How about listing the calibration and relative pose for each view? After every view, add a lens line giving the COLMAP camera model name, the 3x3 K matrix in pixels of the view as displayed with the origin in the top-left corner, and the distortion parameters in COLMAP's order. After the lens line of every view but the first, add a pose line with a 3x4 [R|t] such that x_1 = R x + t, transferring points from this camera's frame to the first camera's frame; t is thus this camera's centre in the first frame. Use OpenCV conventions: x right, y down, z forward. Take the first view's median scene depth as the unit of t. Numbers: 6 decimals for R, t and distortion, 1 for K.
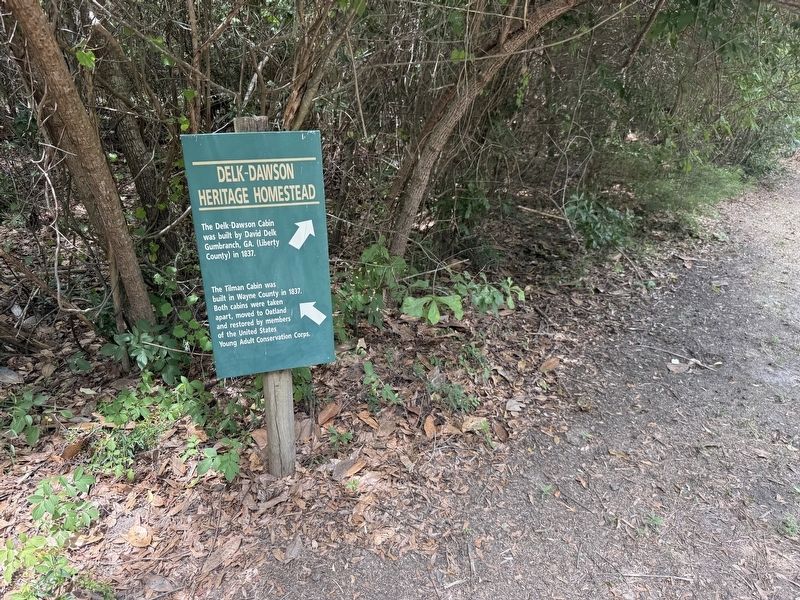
lens RADIAL K [[567.0, 0, 405.9], [0, 567.0, 295.6], [0, 0, 1]] dist [0.131405, -0.201635]
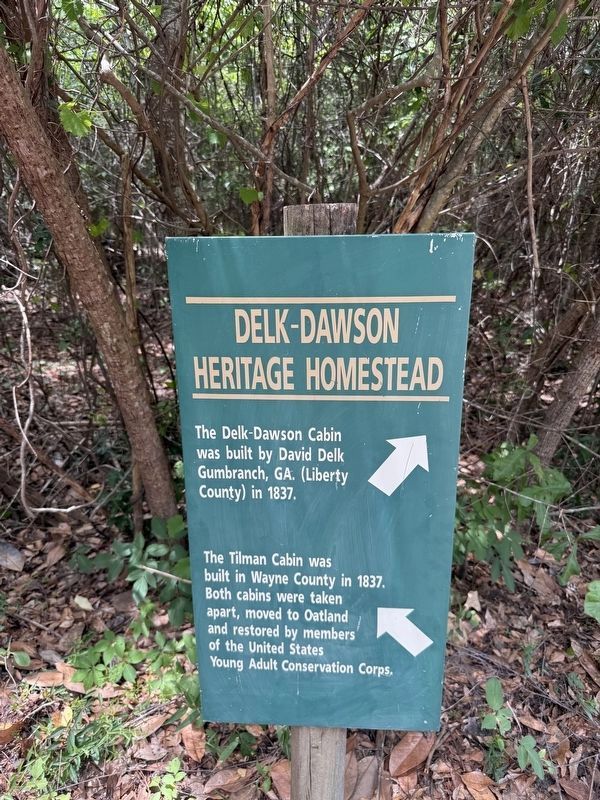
lens RADIAL K [[567.0, 0, 300.0], [0, 567.0, 400.0], [0, 0, 1]] dist [0.131405, -0.201635]
pose [[0.938770, 0.099743, -0.329792, -0.115571], [-0.122658, 0.991221, -0.049364, -0.128189], [0.321973, 0.086793, 0.942762, 0.559410]]
